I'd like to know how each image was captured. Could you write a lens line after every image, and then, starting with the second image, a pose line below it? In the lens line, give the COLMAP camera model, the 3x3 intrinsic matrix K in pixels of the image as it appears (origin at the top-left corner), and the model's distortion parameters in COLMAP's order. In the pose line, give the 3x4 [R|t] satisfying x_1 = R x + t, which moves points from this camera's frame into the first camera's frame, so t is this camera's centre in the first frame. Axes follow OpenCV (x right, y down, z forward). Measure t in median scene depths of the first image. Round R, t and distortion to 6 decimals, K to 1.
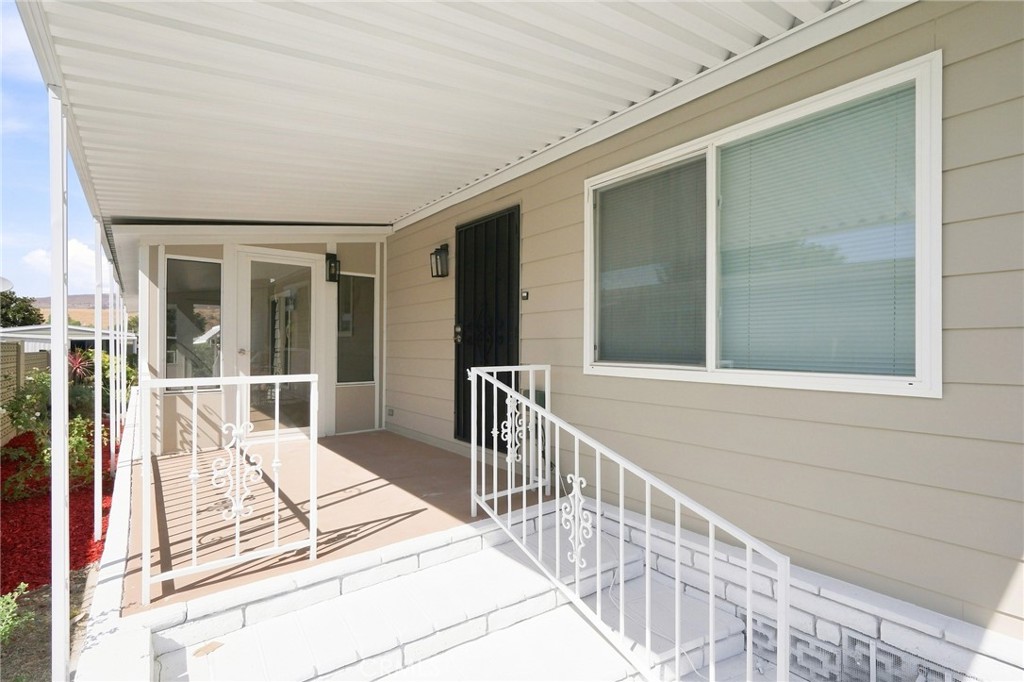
lens RADIAL K [[470.1, 0, 507.2], [0, 470.1, 343.7], [0, 0, 1]] dist [0.008253, -0.003614]
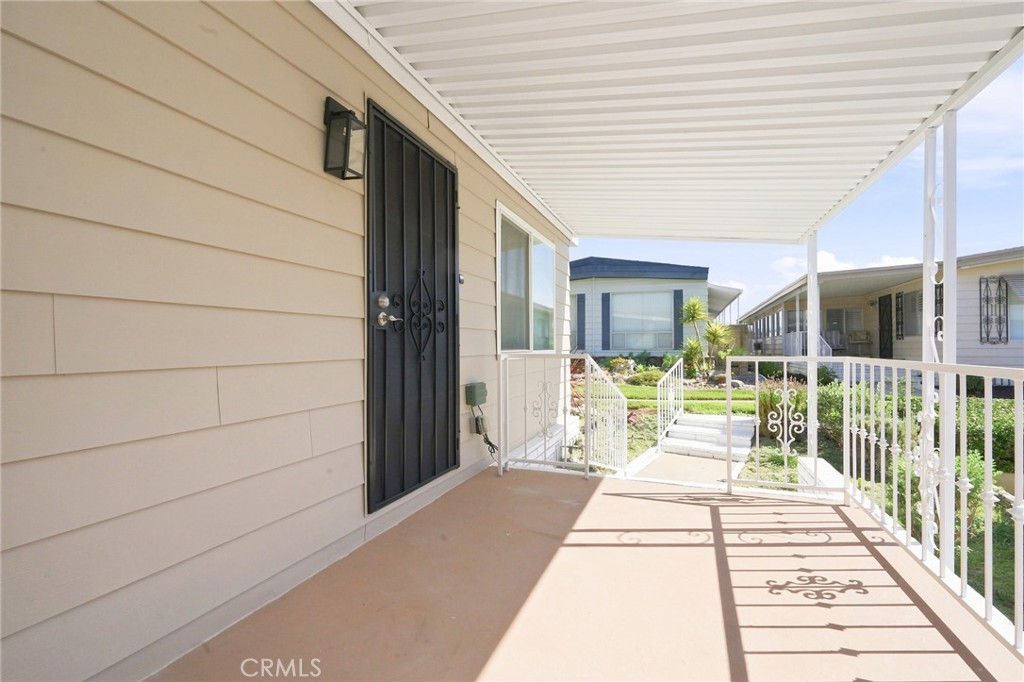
lens RADIAL K [[470.1, 0, 508.6], [0, 470.1, 341.2], [0, 0, 1]] dist [0.008253, -0.003614]
pose [[-0.517087, 0.000333, 0.855933, -0.968490], [-0.002401, 0.999995, -0.001839, 0.021452], [-0.855930, -0.003006, -0.517084, 1.753158]]
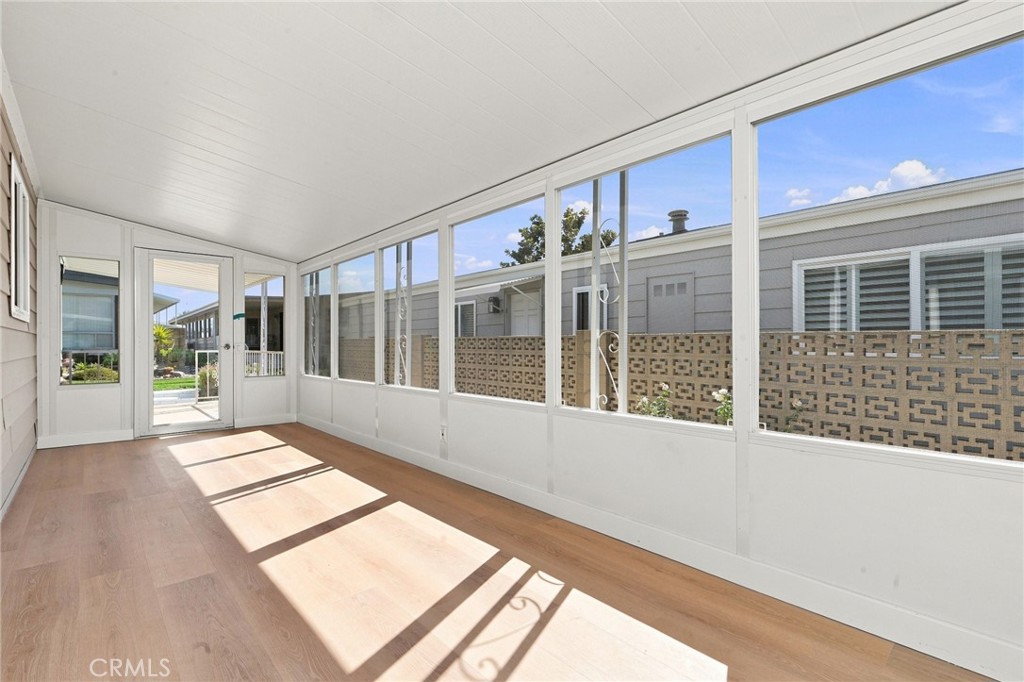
lens RADIAL K [[470.1, 0, 503.6], [0, 470.1, 348.8], [0, 0, 1]] dist [0.008253, -0.003614]
pose [[-0.998697, -0.003508, -0.050902, -1.020758], [-0.004038, 0.999939, 0.010315, 0.021491], [0.050863, 0.010507, -0.998650, 1.849514]]
